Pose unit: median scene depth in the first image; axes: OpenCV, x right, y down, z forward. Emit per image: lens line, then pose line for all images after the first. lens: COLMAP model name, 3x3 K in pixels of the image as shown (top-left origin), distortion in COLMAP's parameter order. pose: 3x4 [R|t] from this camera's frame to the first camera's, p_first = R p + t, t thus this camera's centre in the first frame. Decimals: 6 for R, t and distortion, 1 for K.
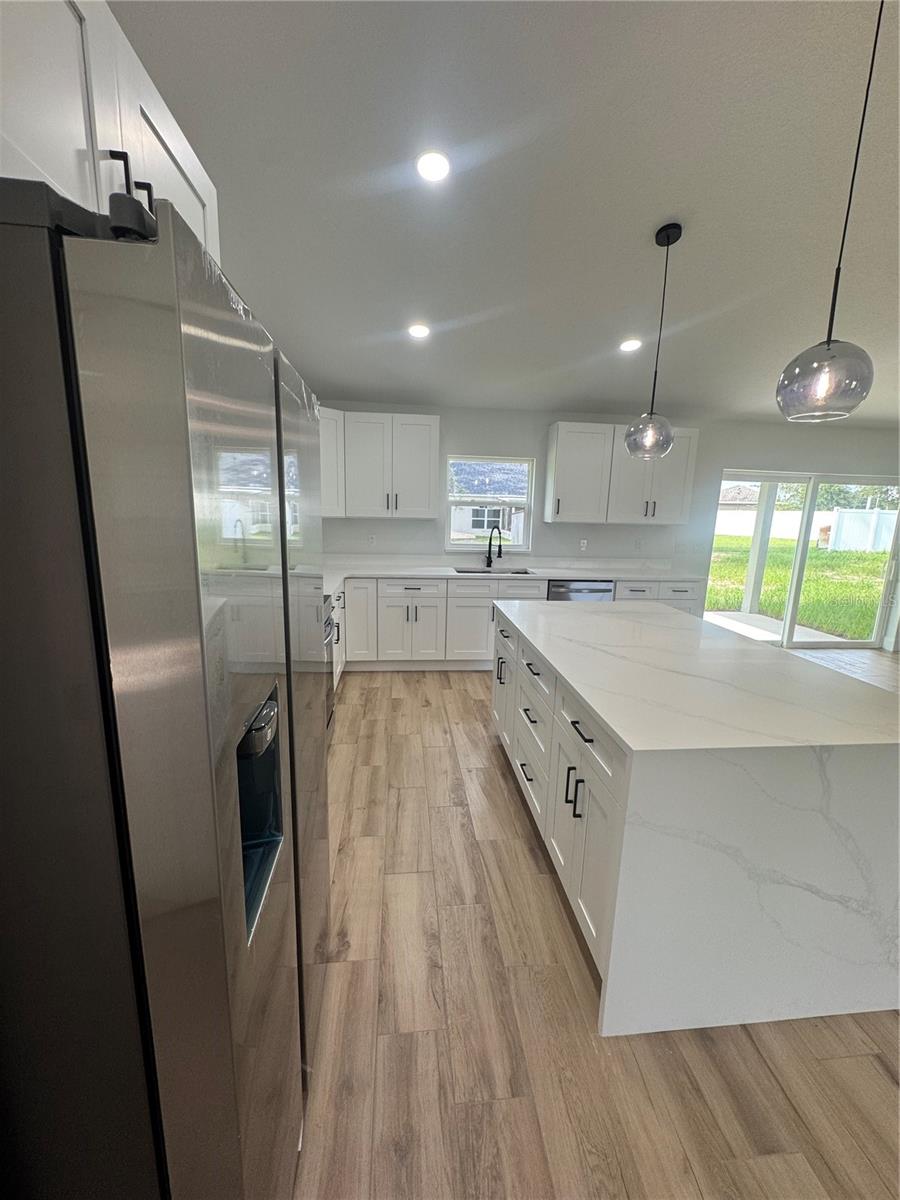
lens RADIAL K [[477.6, 0, 450.9], [0, 477.6, 599.3], [0, 0, 1]] dist [-0.002256, 0.000289]
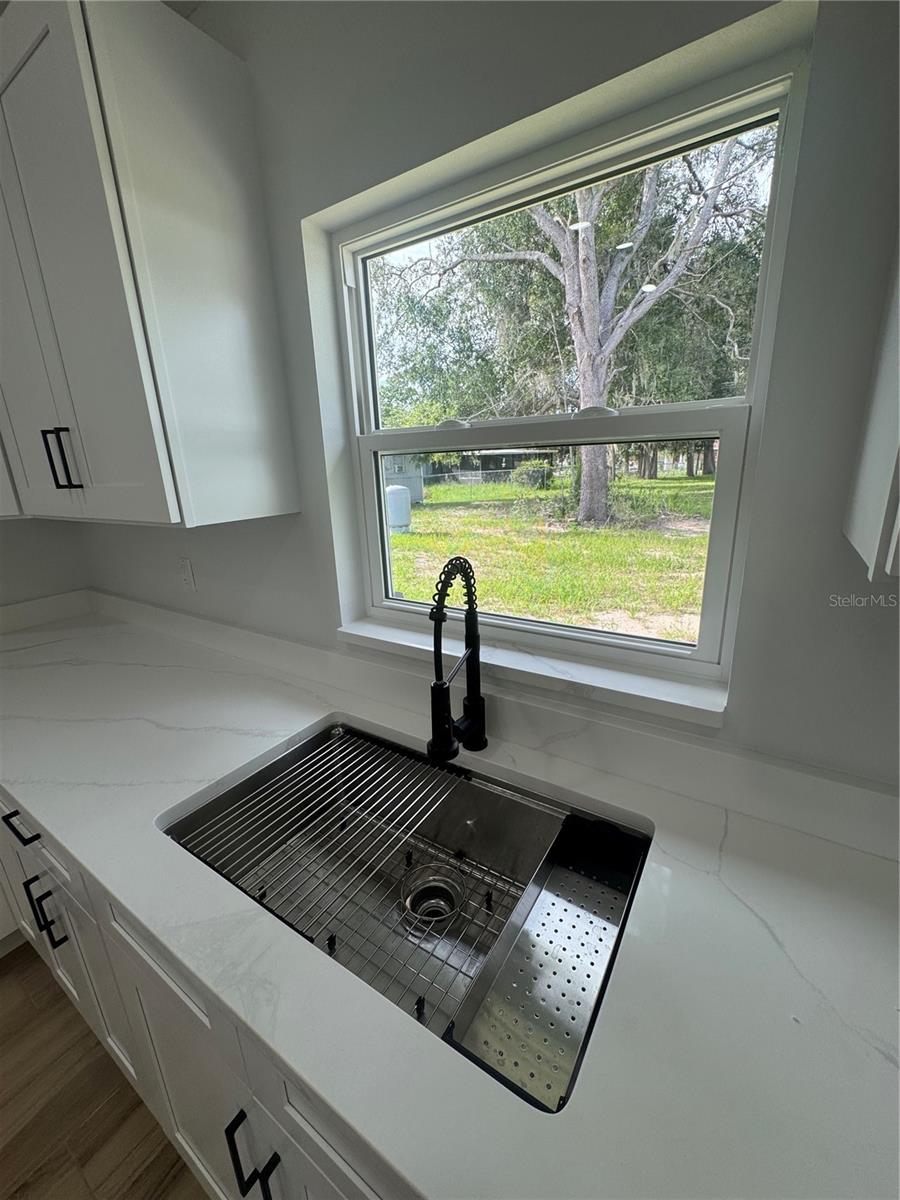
lens RADIAL K [[477.6, 0, 450.9], [0, 477.6, 599.3], [0, 0, 1]] dist [-0.002256, 0.000289]
pose [[0.769055, 0.122892, -0.627257, 0.246610], [-0.060559, 0.990938, 0.119896, -0.197495], [0.636307, -0.054221, 0.769528, 1.064837]]
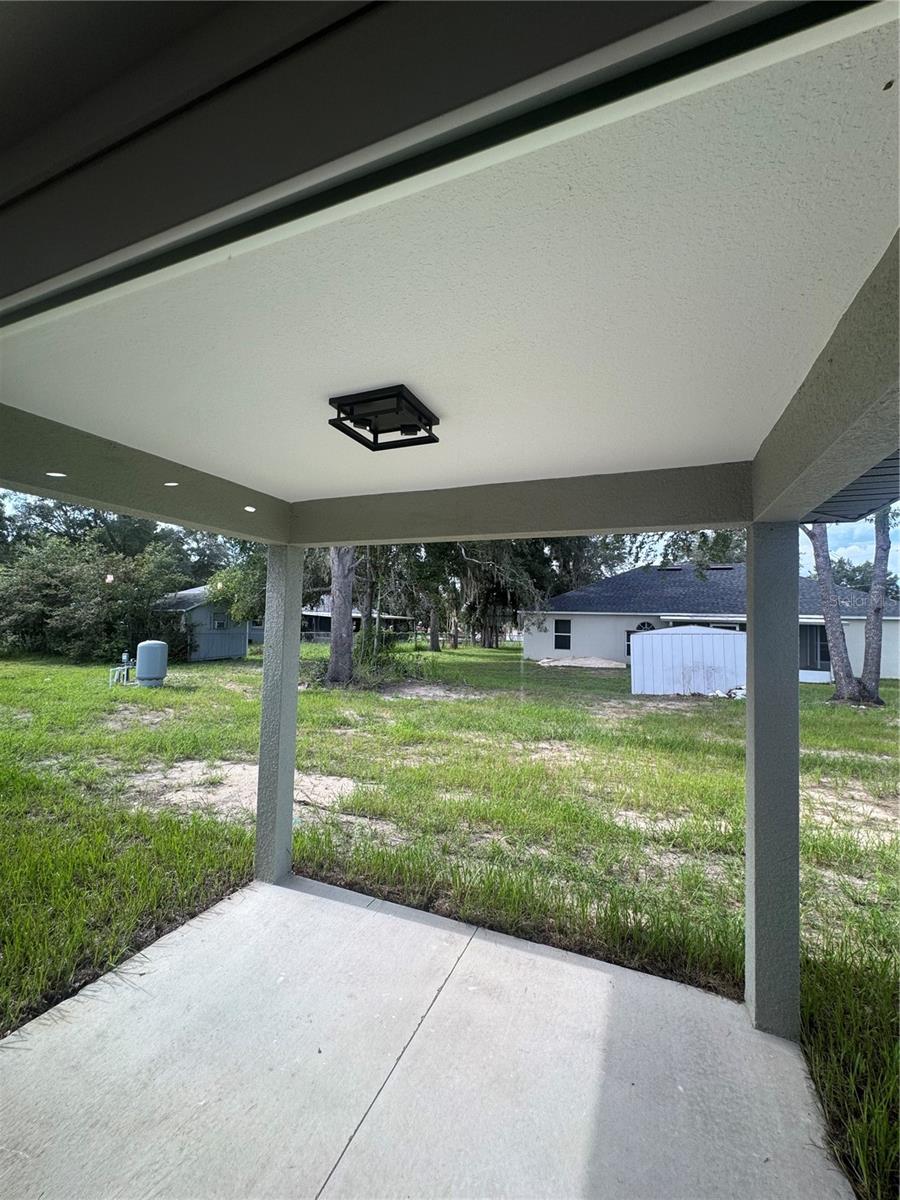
lens RADIAL K [[477.6, 0, 450.9], [0, 477.6, 599.3], [0, 0, 1]] dist [-0.002256, 0.000289]
pose [[0.879401, -0.024736, -0.475439, 1.315828], [-0.094371, 0.969776, -0.225010, -0.266958], [0.466635, 0.242742, 0.850487, 1.387363]]
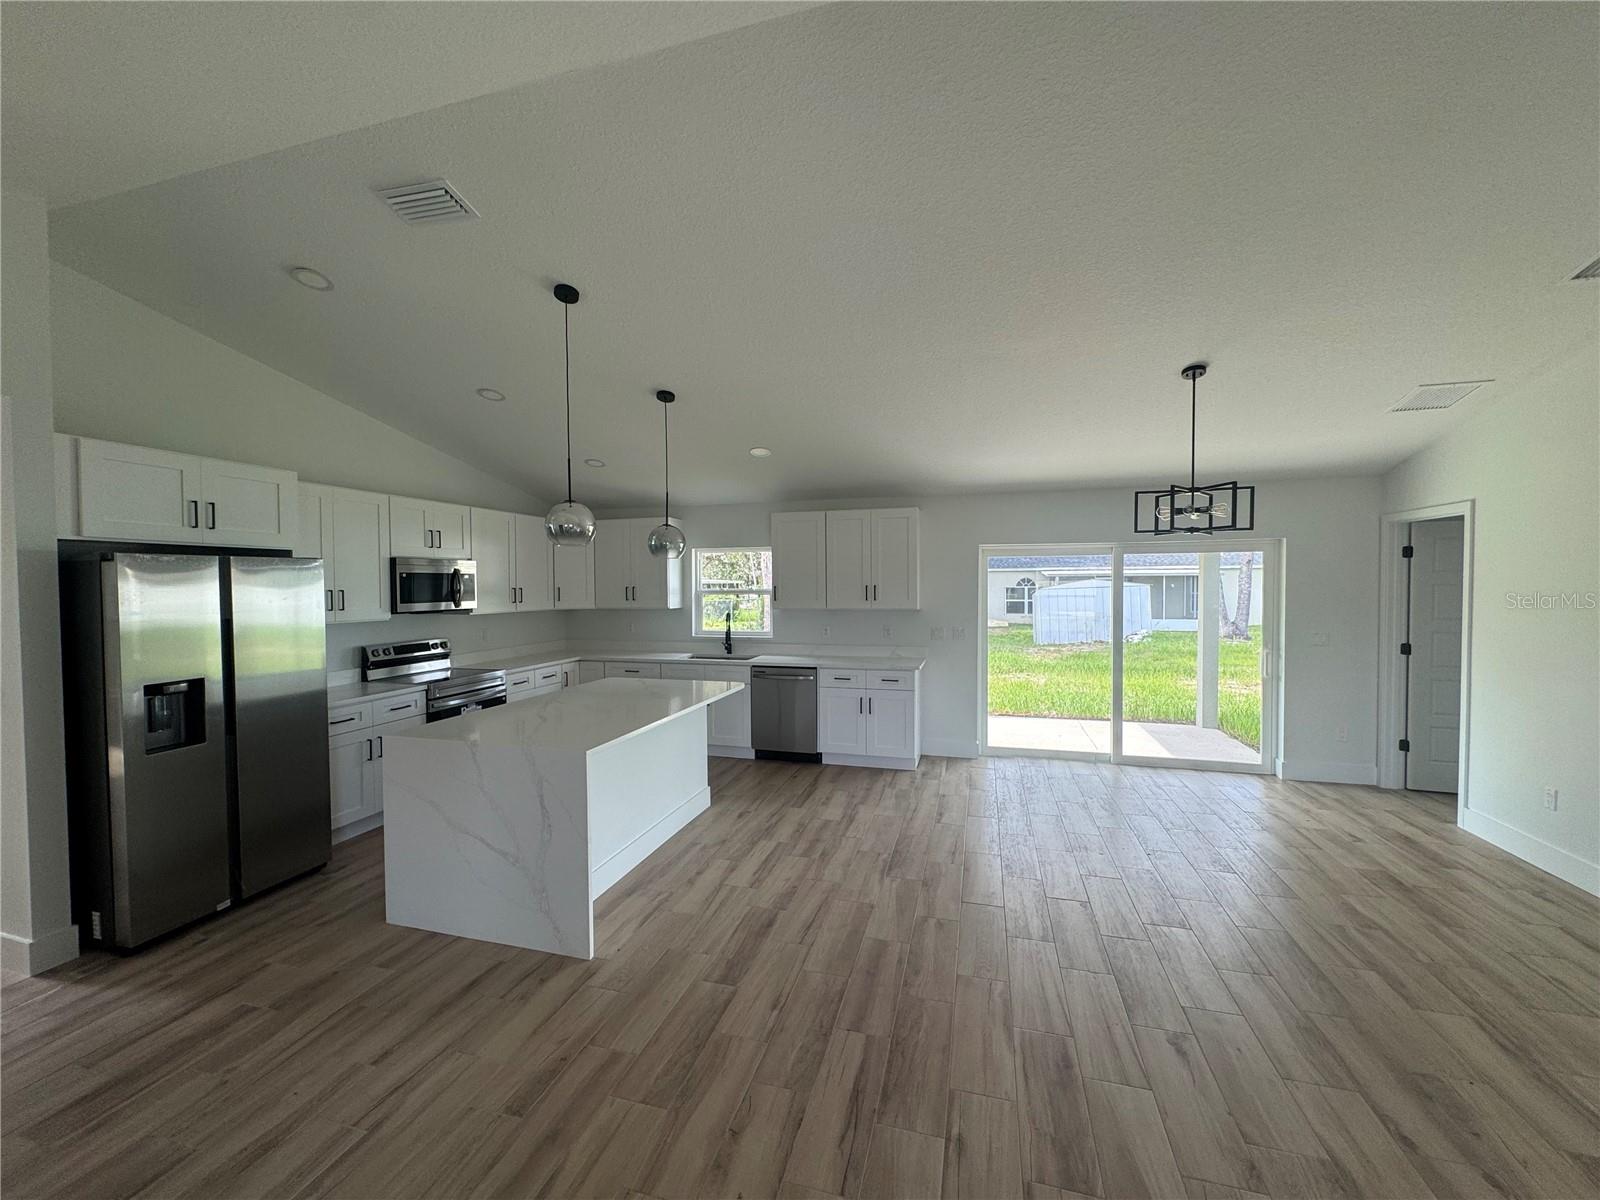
lens RADIAL K [[636.7, 0, 797.5], [0, 636.7, 599.8], [0, 0, 1]] dist [-0.002256, 0.000289]
pose [[0.927025, -0.024055, -0.374227, 0.918045], [-0.040126, 0.985848, -0.162768, 0.042675], [0.372846, 0.165906, 0.912941, -0.245532]]
